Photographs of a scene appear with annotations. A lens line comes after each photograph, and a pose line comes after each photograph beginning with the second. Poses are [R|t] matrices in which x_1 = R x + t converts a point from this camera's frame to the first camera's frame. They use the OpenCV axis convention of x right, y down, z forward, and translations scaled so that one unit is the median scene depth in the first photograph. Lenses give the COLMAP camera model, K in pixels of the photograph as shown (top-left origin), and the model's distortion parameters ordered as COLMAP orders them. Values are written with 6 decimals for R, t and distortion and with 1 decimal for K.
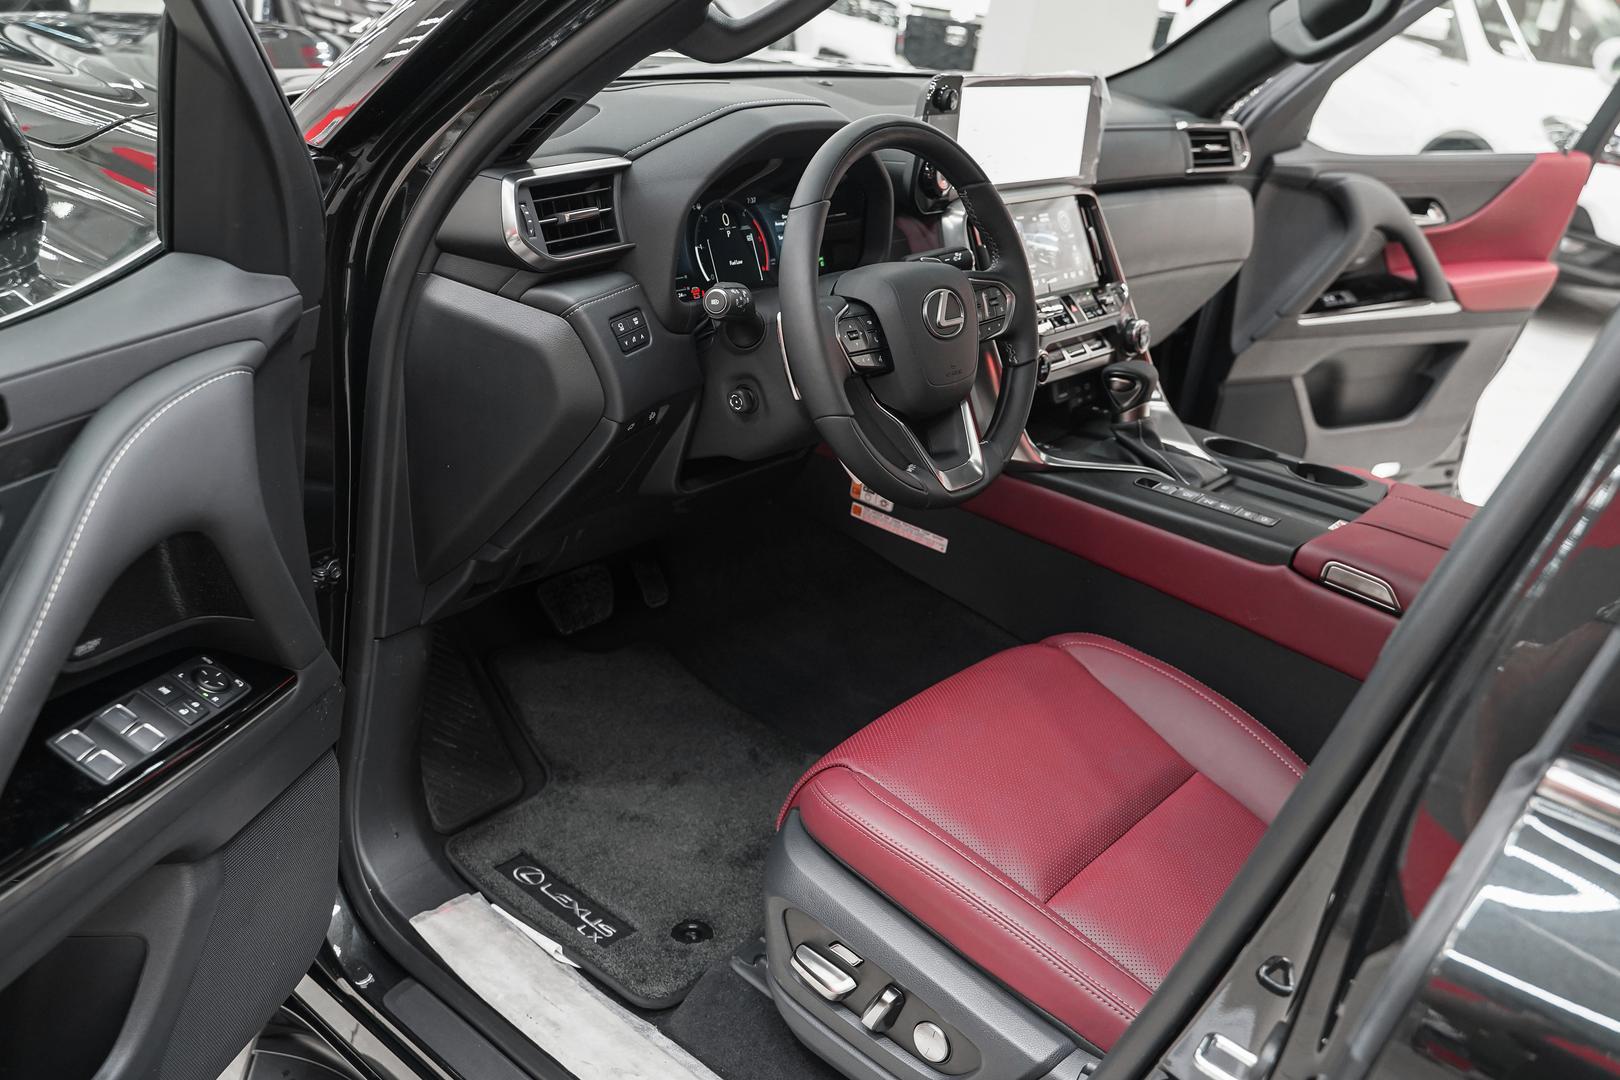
lens RADIAL K [[1353.8, 0, 810.0], [0, 1353.8, 540.0], [0, 0, 1]] dist [-0.011326, -0.003130]
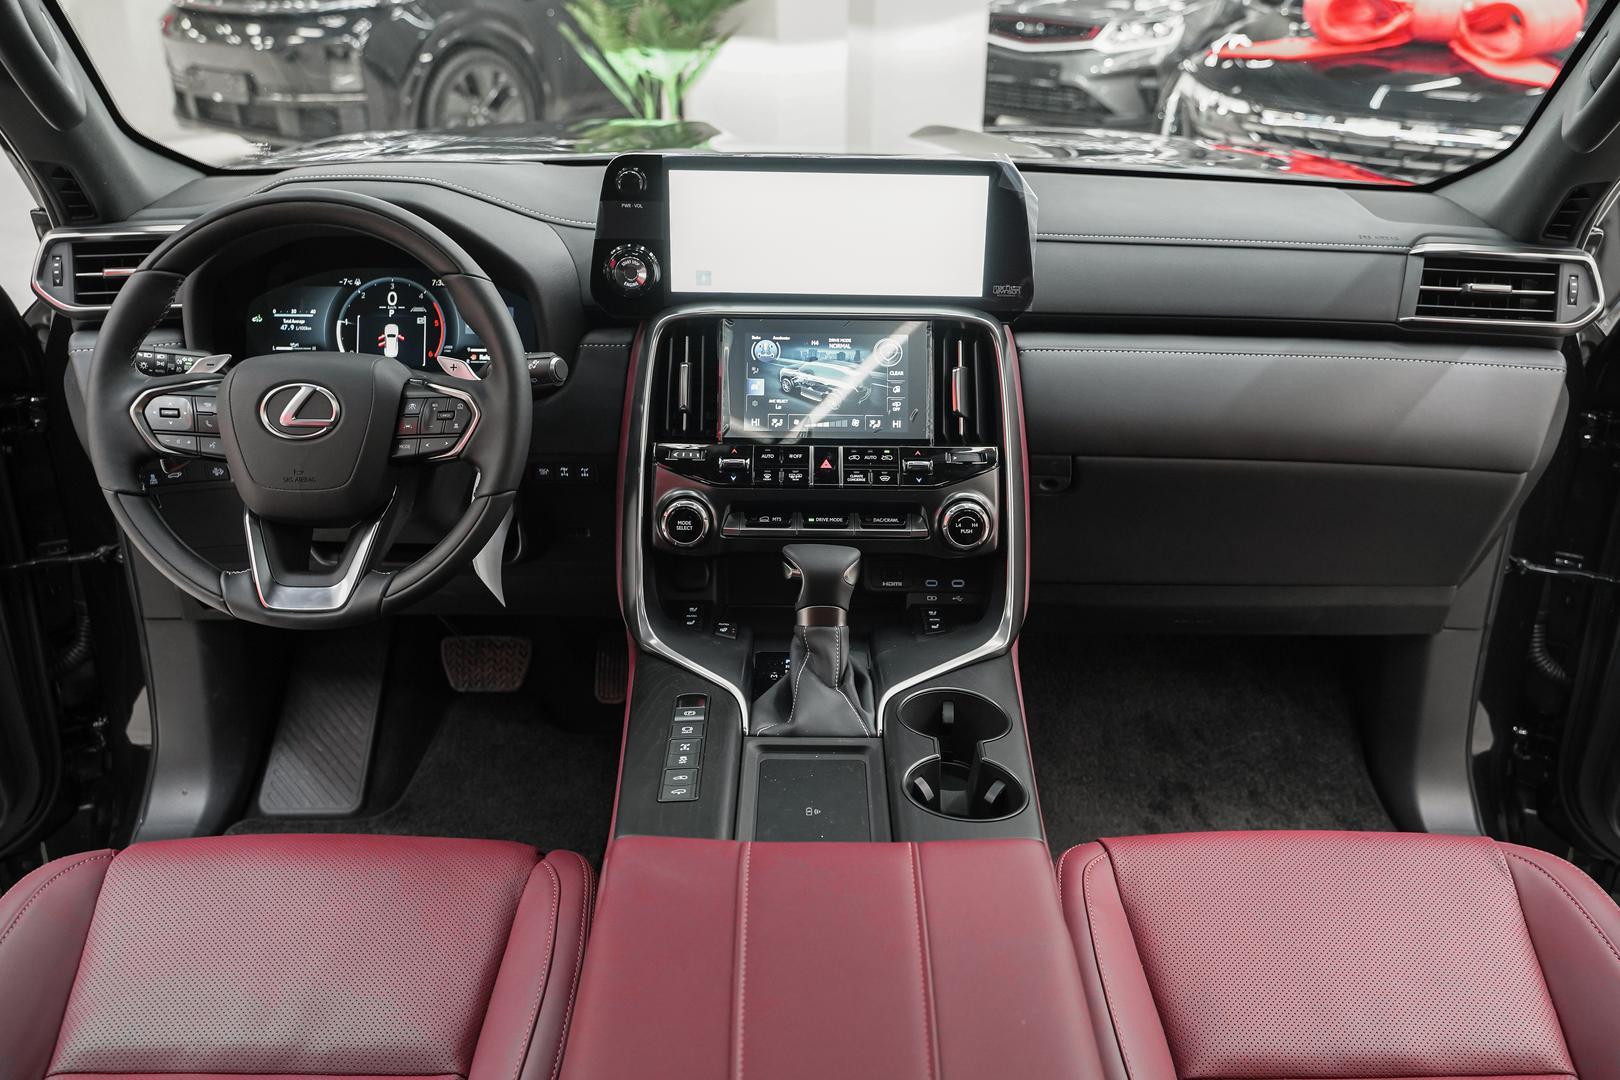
lens RADIAL K [[1353.8, 0, 810.0], [0, 1353.8, 540.0], [0, 0, 1]] dist [-0.011326, -0.003130]
pose [[0.652370, 0.209397, -0.728400, 0.778793], [-0.263045, 0.963890, 0.041506, -0.167719], [0.710789, 0.164525, 0.683894, 0.512729]]
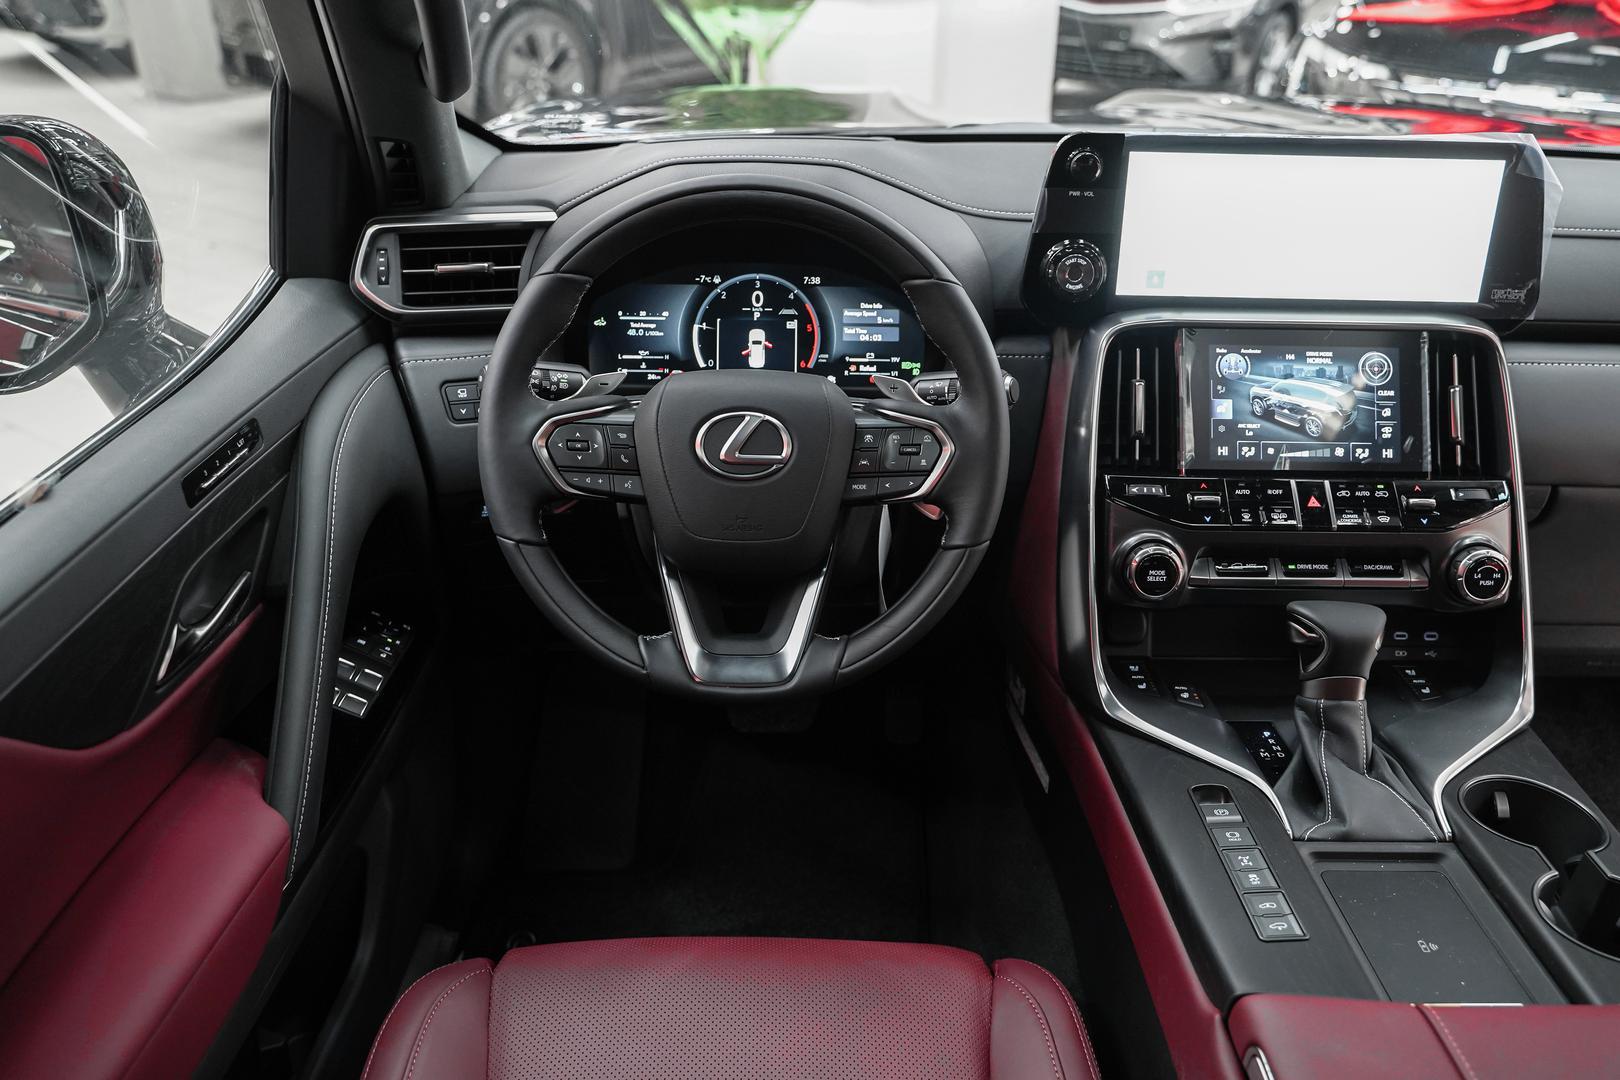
lens RADIAL K [[1353.8, 0, 810.0], [0, 1353.8, 540.0], [0, 0, 1]] dist [-0.011326, -0.003130]
pose [[0.650935, 0.229570, -0.723589, 0.528045], [-0.265935, 0.961736, 0.065893, -0.140023], [0.711029, 0.149536, 0.687078, 0.420147]]
